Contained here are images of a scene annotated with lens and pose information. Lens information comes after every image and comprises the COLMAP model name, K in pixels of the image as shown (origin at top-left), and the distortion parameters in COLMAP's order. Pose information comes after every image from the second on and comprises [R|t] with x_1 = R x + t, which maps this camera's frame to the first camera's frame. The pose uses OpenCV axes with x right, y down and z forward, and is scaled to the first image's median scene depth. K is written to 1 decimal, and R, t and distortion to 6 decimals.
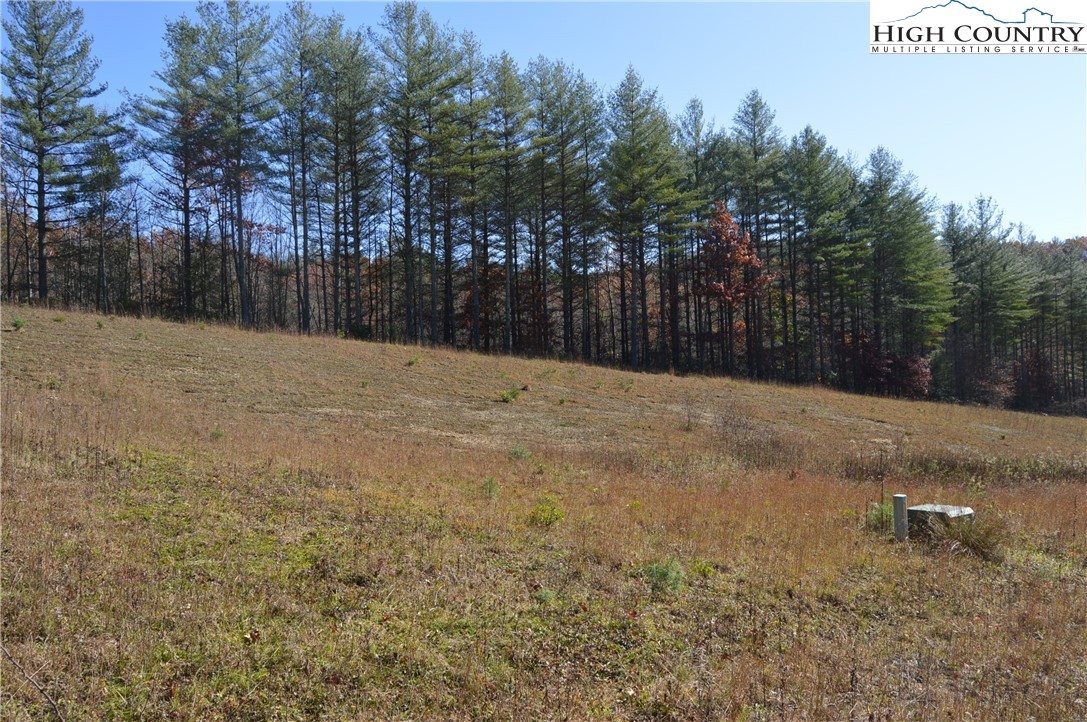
lens RADIAL K [[811.3, 0, 543.5], [0, 811.3, 361.0], [0, 0, 1]] dist [-0.003375, -0.006529]
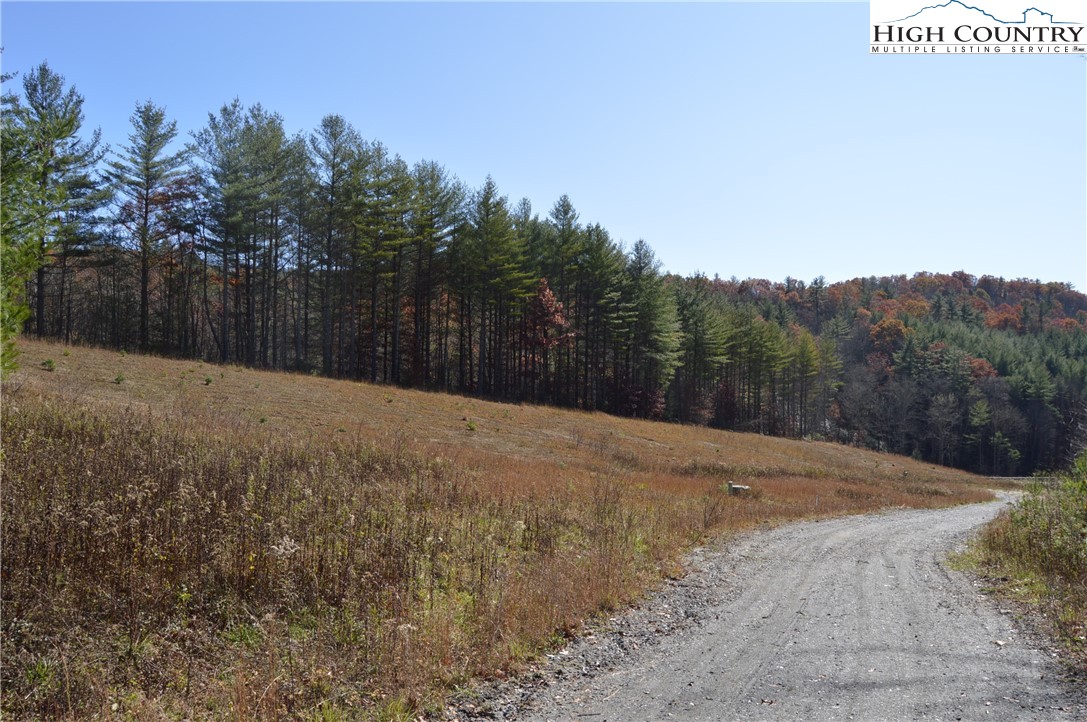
lens RADIAL K [[811.3, 0, 543.5], [0, 811.3, 361.0], [0, 0, 1]] dist [-0.003375, -0.006529]
pose [[0.940504, 0.047129, 0.336498, -0.204752], [-0.047026, 0.998858, -0.008460, -0.036211], [-0.336512, -0.007868, 0.941646, -0.260554]]
